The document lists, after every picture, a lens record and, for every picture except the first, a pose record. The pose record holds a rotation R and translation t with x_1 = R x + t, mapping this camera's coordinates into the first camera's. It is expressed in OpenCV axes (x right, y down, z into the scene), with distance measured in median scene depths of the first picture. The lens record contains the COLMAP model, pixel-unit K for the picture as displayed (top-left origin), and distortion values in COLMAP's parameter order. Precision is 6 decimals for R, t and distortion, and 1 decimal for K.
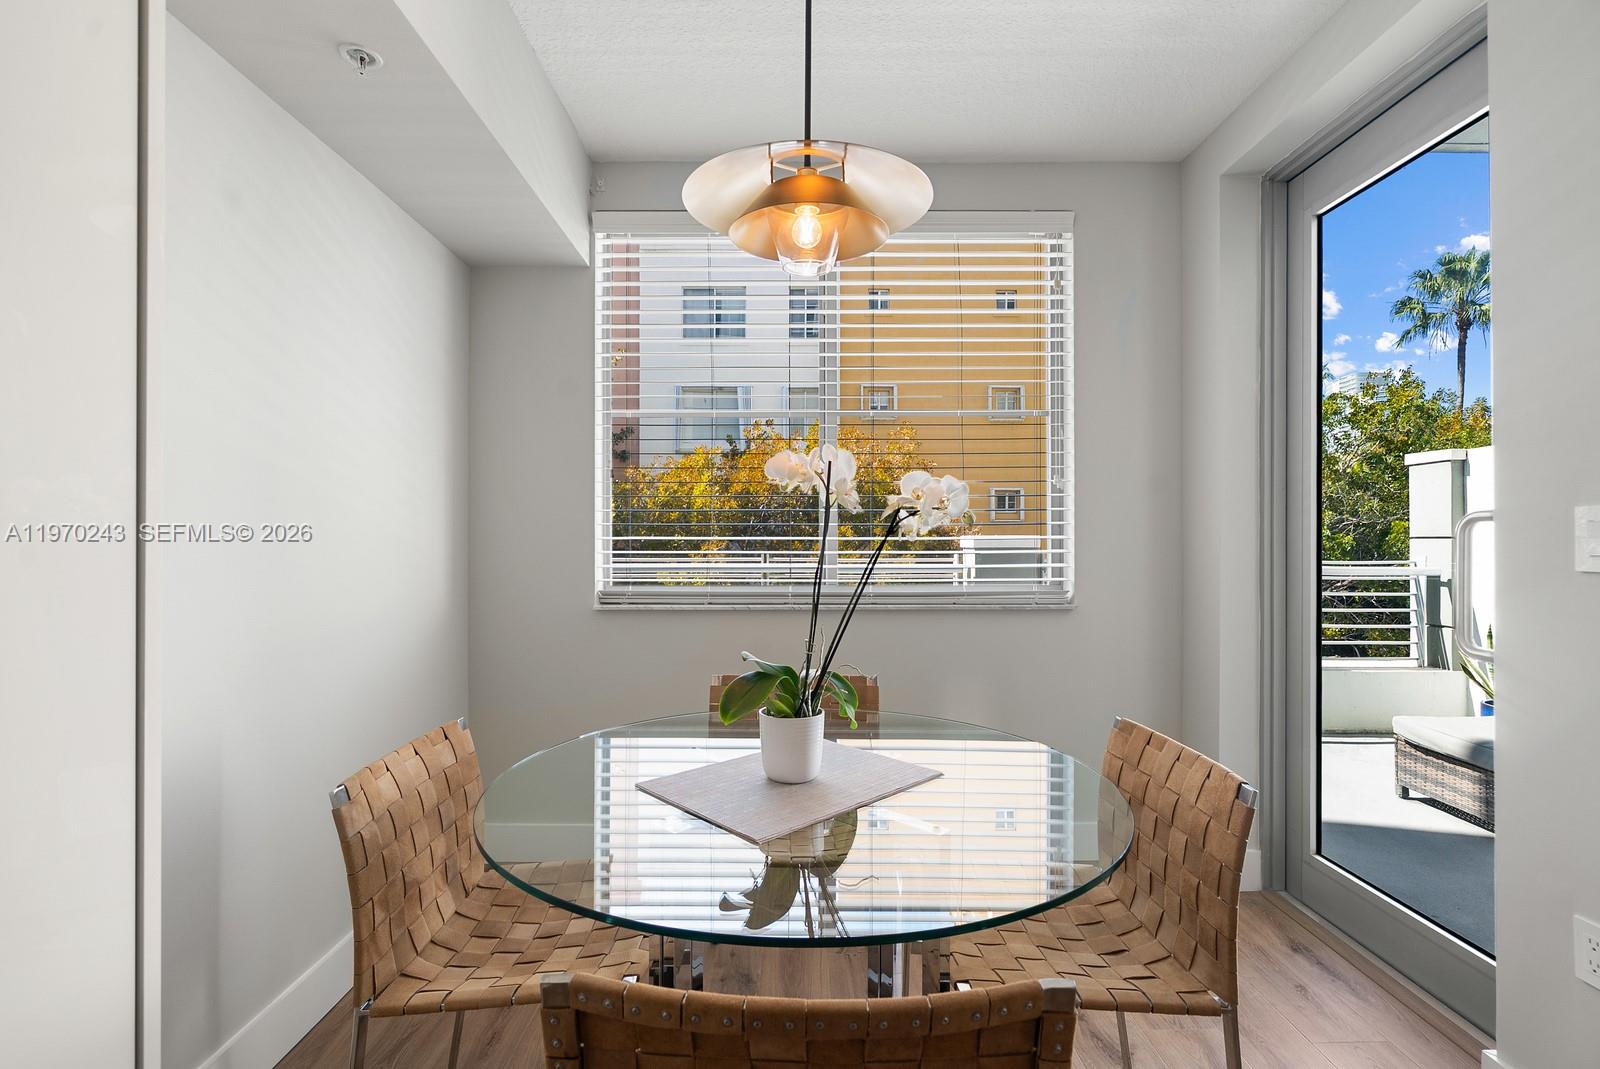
lens RADIAL K [[725.3, 0, 802.5], [0, 725.3, 538.7], [0, 0, 1]] dist [-0.003144, -0.000069]
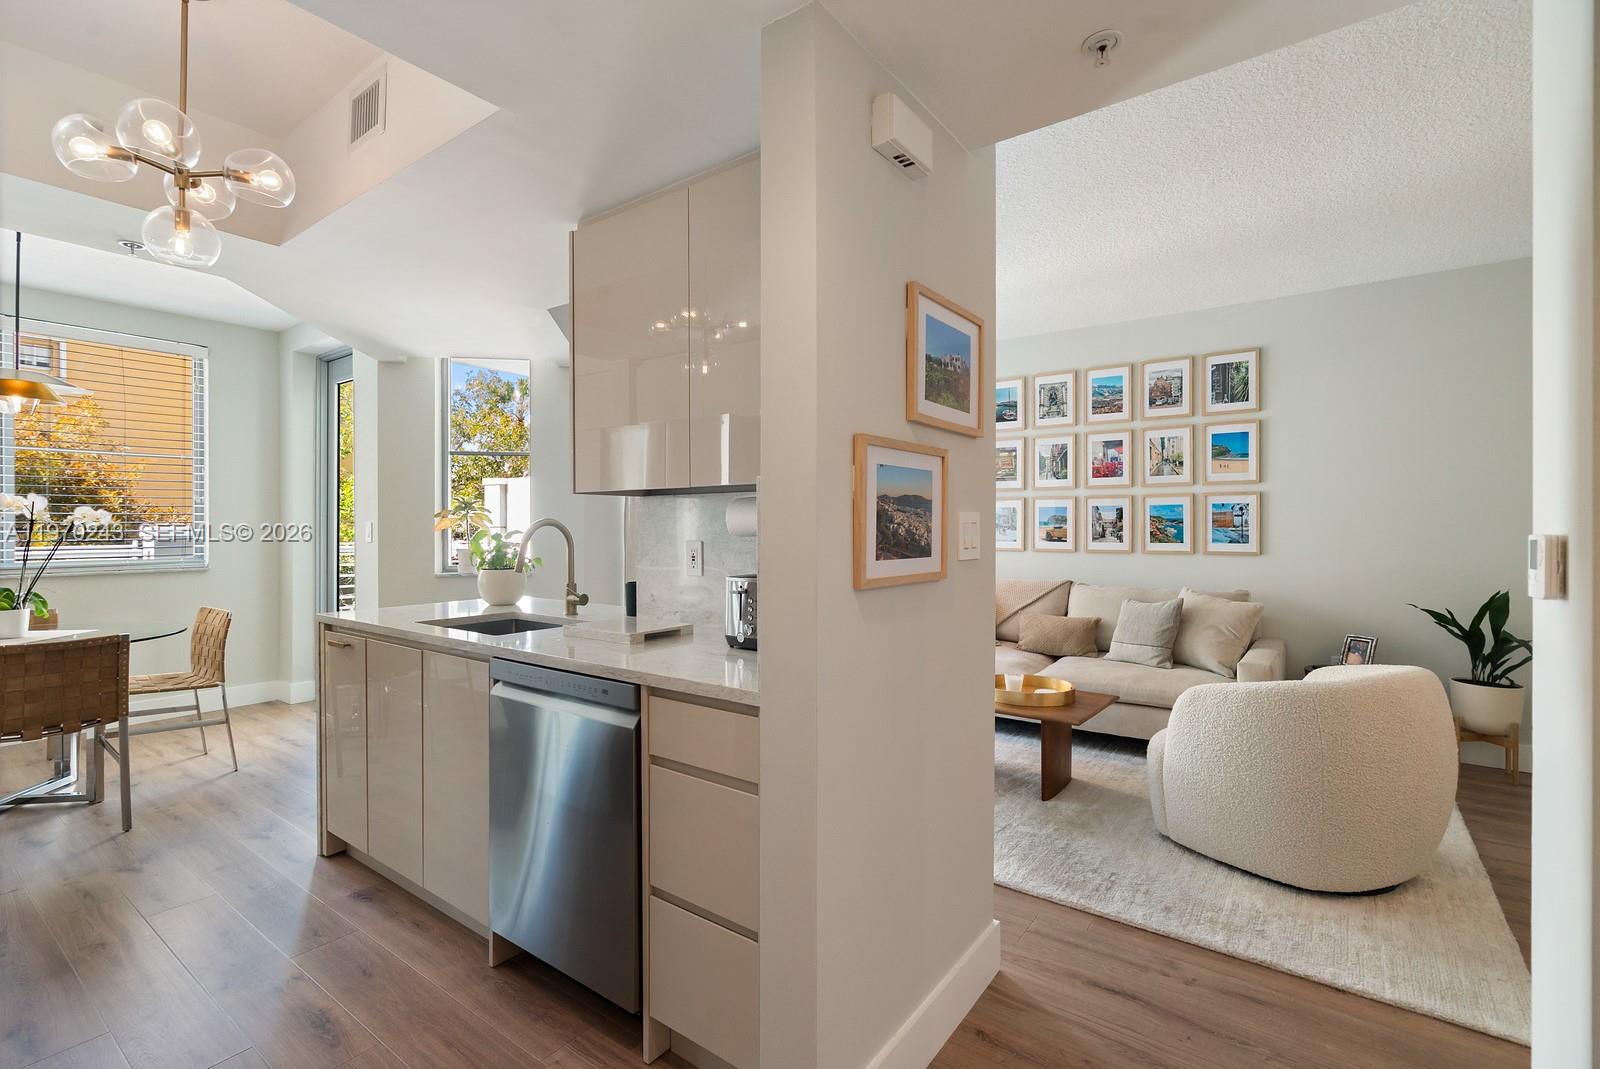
lens RADIAL K [[725.3, 0, 802.7], [0, 725.3, 526.3], [0, 0, 1]] dist [-0.003144, -0.000069]
pose [[0.600367, -0.000344, 0.799725, -0.144101], [-0.003251, 0.999991, 0.002871, -0.017263], [-0.799718, -0.004324, 0.600360, -1.023597]]
